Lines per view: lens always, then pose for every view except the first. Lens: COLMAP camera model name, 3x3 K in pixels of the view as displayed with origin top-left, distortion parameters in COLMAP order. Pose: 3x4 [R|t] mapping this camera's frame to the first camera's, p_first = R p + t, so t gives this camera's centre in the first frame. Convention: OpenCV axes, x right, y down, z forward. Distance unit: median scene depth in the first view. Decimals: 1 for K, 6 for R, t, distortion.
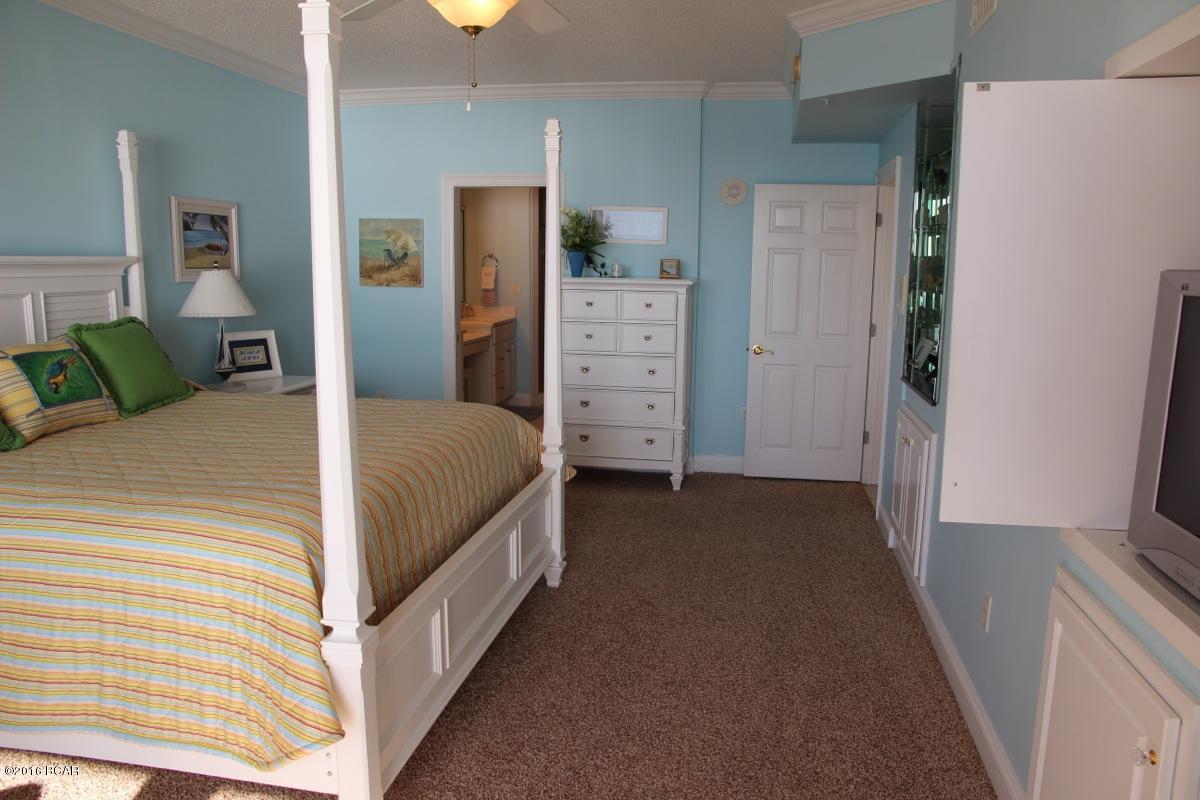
lens RADIAL K [[841.5, 0, 618.7], [0, 841.5, 398.9], [0, 0, 1]] dist [-0.110209, 0.089751]
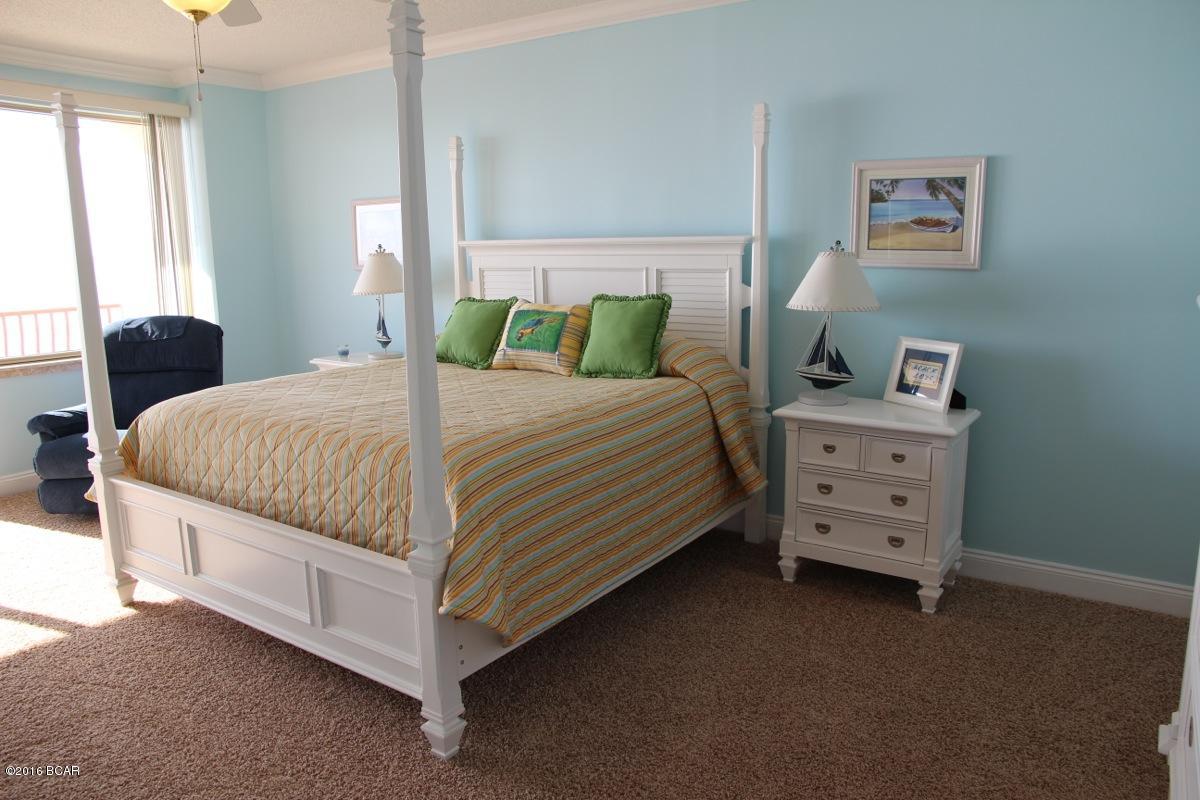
lens RADIAL K [[841.5, 0, 618.7], [0, 841.5, 398.9], [0, 0, 1]] dist [-0.110209, 0.089751]
pose [[-0.400849, 0.162324, -0.901649, 0.439476], [-0.143318, 0.960951, 0.236715, -0.229987], [0.904865, 0.224109, -0.361932, 1.443810]]
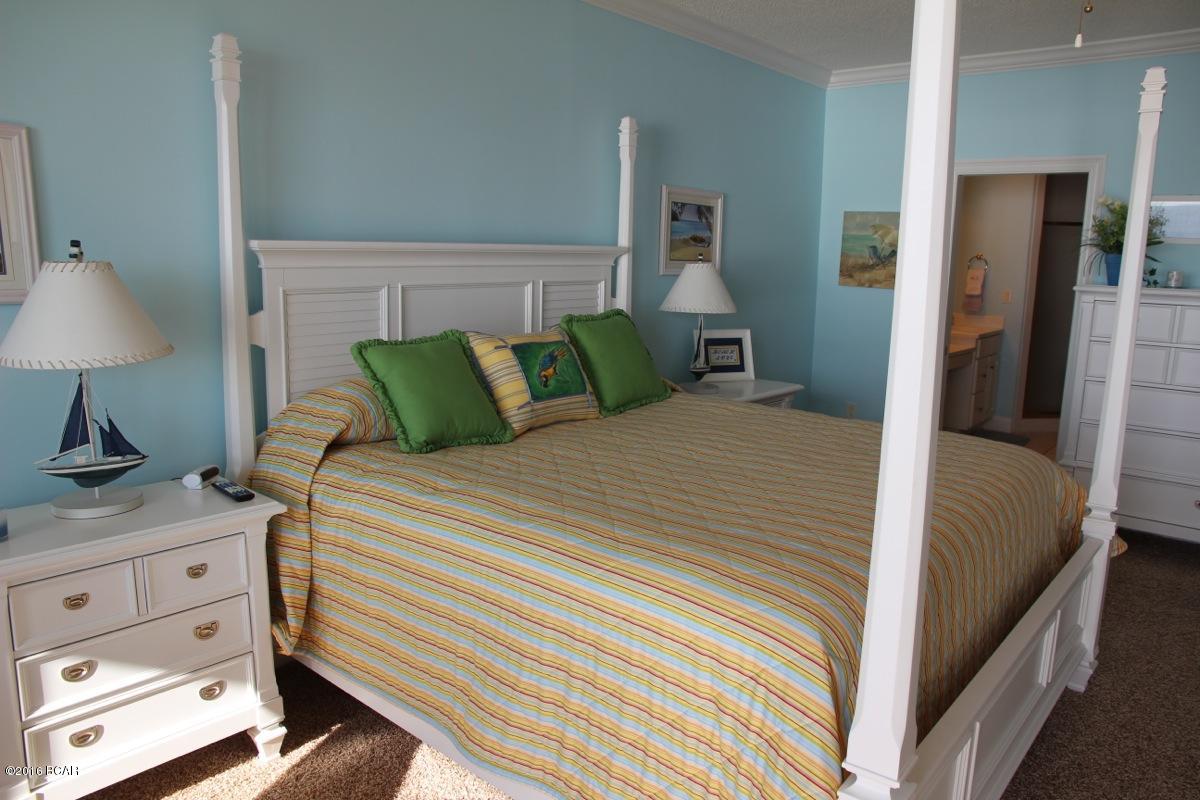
lens RADIAL K [[841.5, 0, 618.7], [0, 841.5, 398.9], [0, 0, 1]] dist [-0.110209, 0.089751]
pose [[0.869104, 0.094486, -0.485522, -0.115205], [-0.094074, 0.995244, 0.025286, -0.022090], [0.485602, 0.023699, 0.873859, 0.153107]]
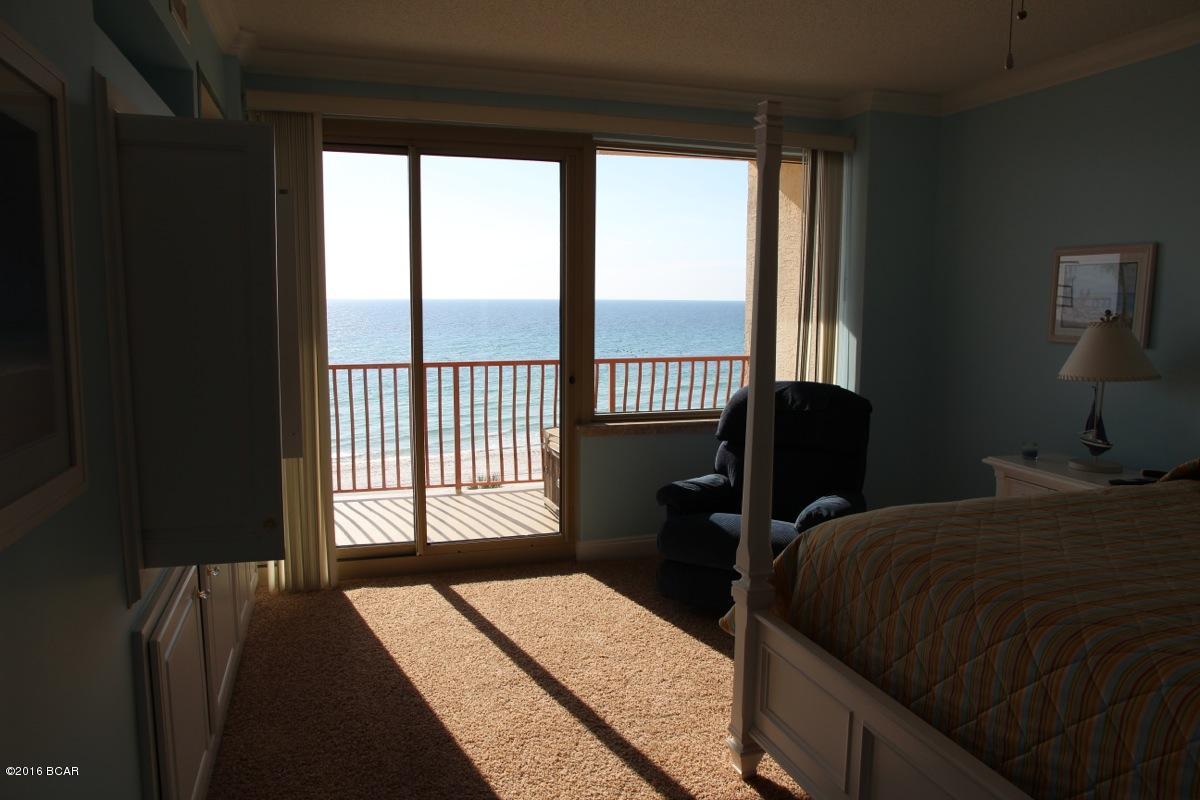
lens RADIAL K [[841.5, 0, 618.7], [0, 841.5, 398.9], [0, 0, 1]] dist [-0.110209, 0.089751]
pose [[-0.876570, 0.038706, -0.479715, 0.270164], [-0.098221, 0.961395, 0.257046, -0.179947], [0.471145, 0.272437, -0.838928, 1.069872]]
